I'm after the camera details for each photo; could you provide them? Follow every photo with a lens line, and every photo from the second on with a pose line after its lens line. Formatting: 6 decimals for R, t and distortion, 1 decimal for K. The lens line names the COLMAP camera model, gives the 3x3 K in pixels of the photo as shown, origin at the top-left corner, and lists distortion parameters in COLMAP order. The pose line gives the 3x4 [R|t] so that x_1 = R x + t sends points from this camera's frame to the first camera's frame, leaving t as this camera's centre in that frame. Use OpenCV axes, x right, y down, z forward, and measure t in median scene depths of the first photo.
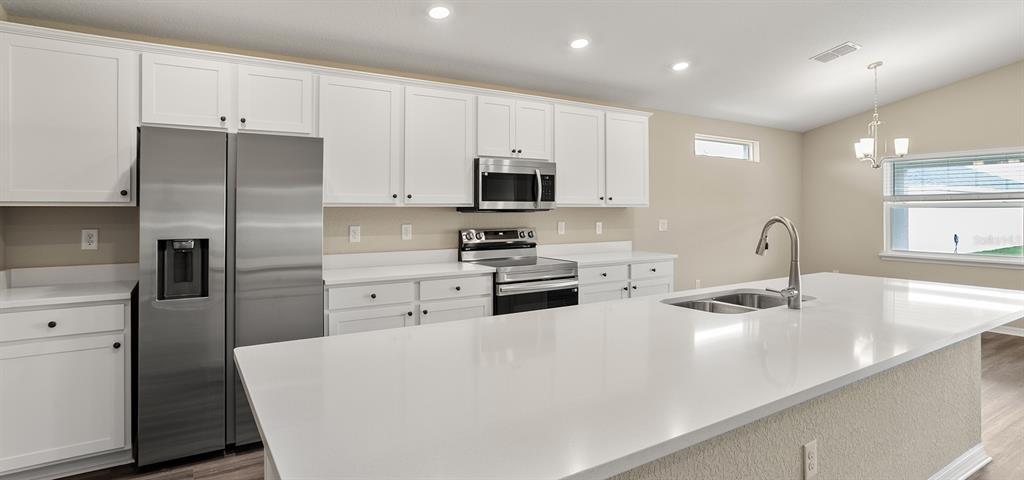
lens RADIAL K [[540.7, 0, 486.7], [0, 540.7, 208.3], [0, 0, 1]] dist [-0.022935, -0.000109]
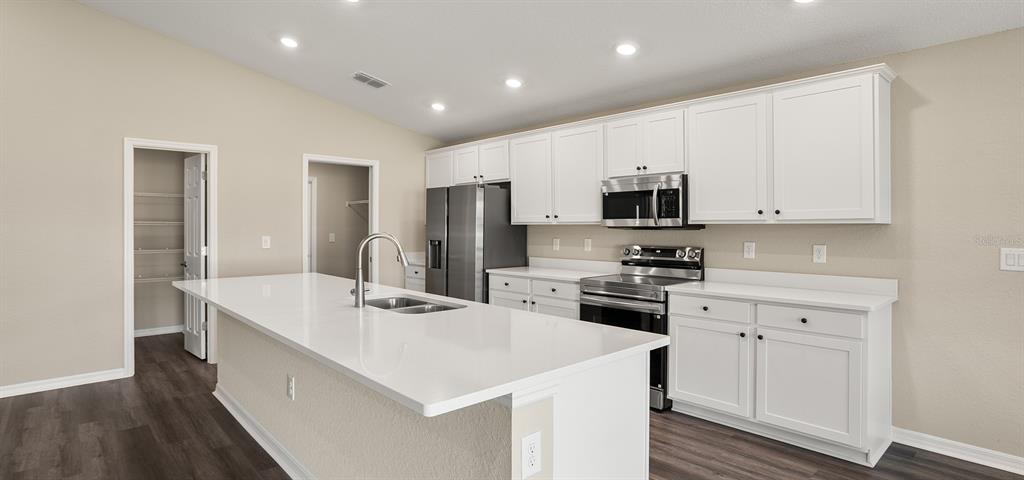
lens RADIAL K [[503.8, 0, 506.7], [0, 503.8, 225.7], [0, 0, 1]] dist [-0.012051, 0.000303]
pose [[0.168481, -0.000119, -0.985705, 0.925973], [0.001972, 0.999998, 0.000216, -0.000537], [0.985703, -0.001981, 0.168481, 0.601901]]
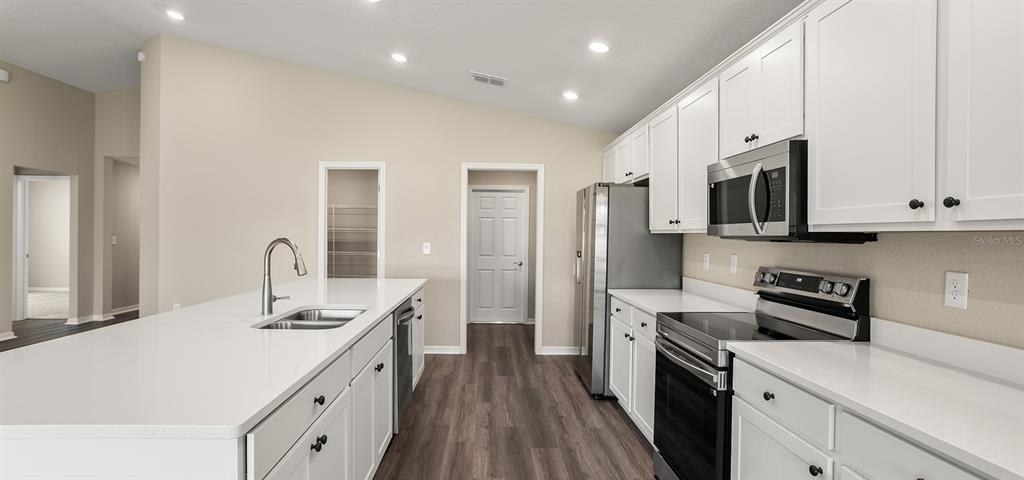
lens RADIAL K [[503.8, 0, 504.9], [0, 503.8, 235.4], [0, 0, 1]] dist [-0.012051, 0.000303]
pose [[-0.522164, -0.004053, -0.852835, 0.663231], [-0.009137, 0.999958, 0.000843, 0.002692], [0.852796, 0.008233, -0.522179, 1.060624]]
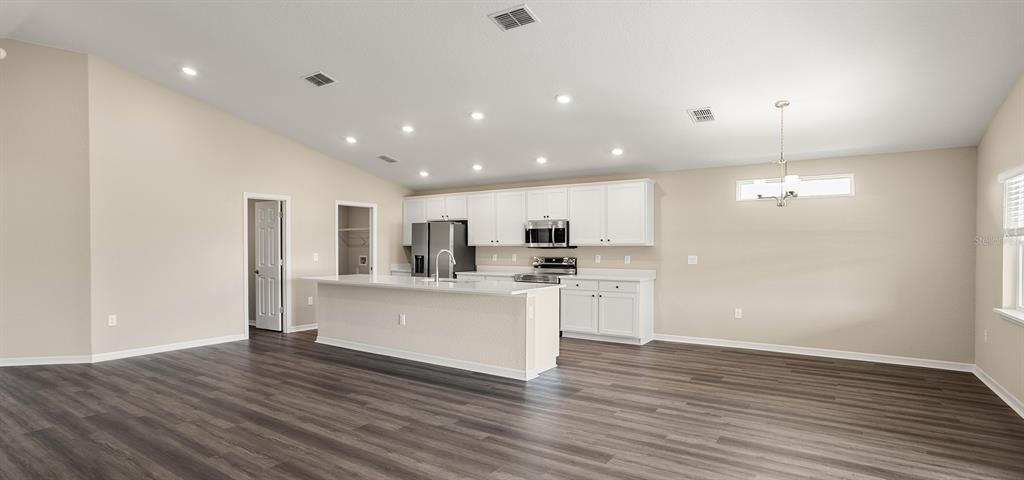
lens RADIAL K [[503.8, 0, 512.4], [0, 503.8, 247.9], [0, 0, 1]] dist [-0.012051, 0.000303]
pose [[0.408941, 0.001918, -0.912559, 1.635573], [0.001629, 0.999995, 0.002832, -0.000327], [0.912559, -0.002645, 0.408935, 0.162912]]
